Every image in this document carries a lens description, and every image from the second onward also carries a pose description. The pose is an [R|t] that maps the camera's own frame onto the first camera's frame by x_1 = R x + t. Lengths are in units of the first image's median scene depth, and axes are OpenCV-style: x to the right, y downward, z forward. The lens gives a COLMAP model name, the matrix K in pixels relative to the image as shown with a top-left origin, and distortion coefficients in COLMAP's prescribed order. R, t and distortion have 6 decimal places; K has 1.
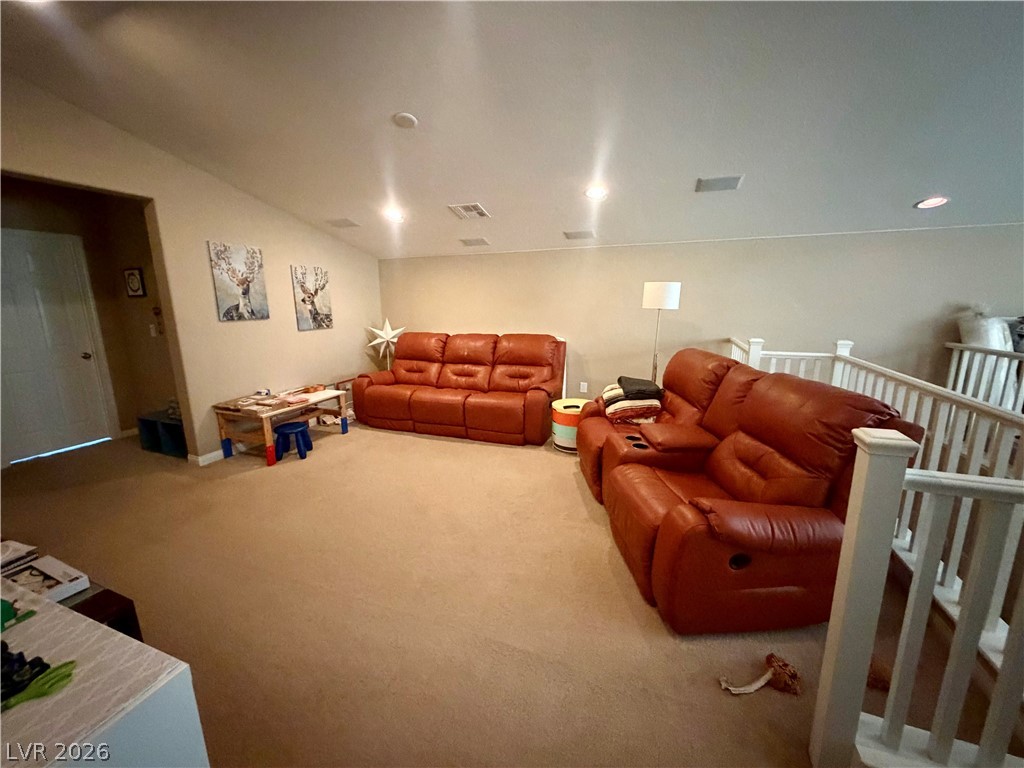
lens RADIAL K [[408.9, 0, 513.5], [0, 408.9, 385.7], [0, 0, 1]] dist [0.001391, 0.000016]
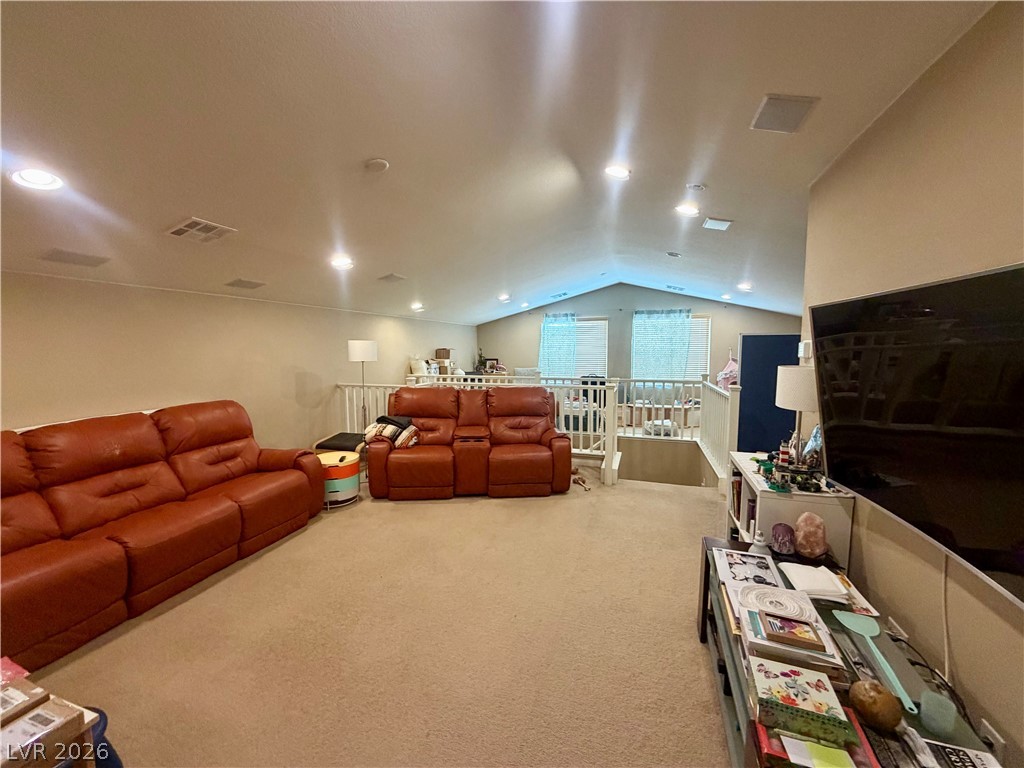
lens RADIAL K [[408.9, 0, 512.0], [0, 408.9, 381.3], [0, 0, 1]] dist [0.001391, 0.000016]
pose [[-0.048824, -0.080411, 0.995565, -0.739684], [0.212904, 0.973009, 0.089030, -0.115441], [-0.975853, 0.216306, -0.030387, 0.488408]]
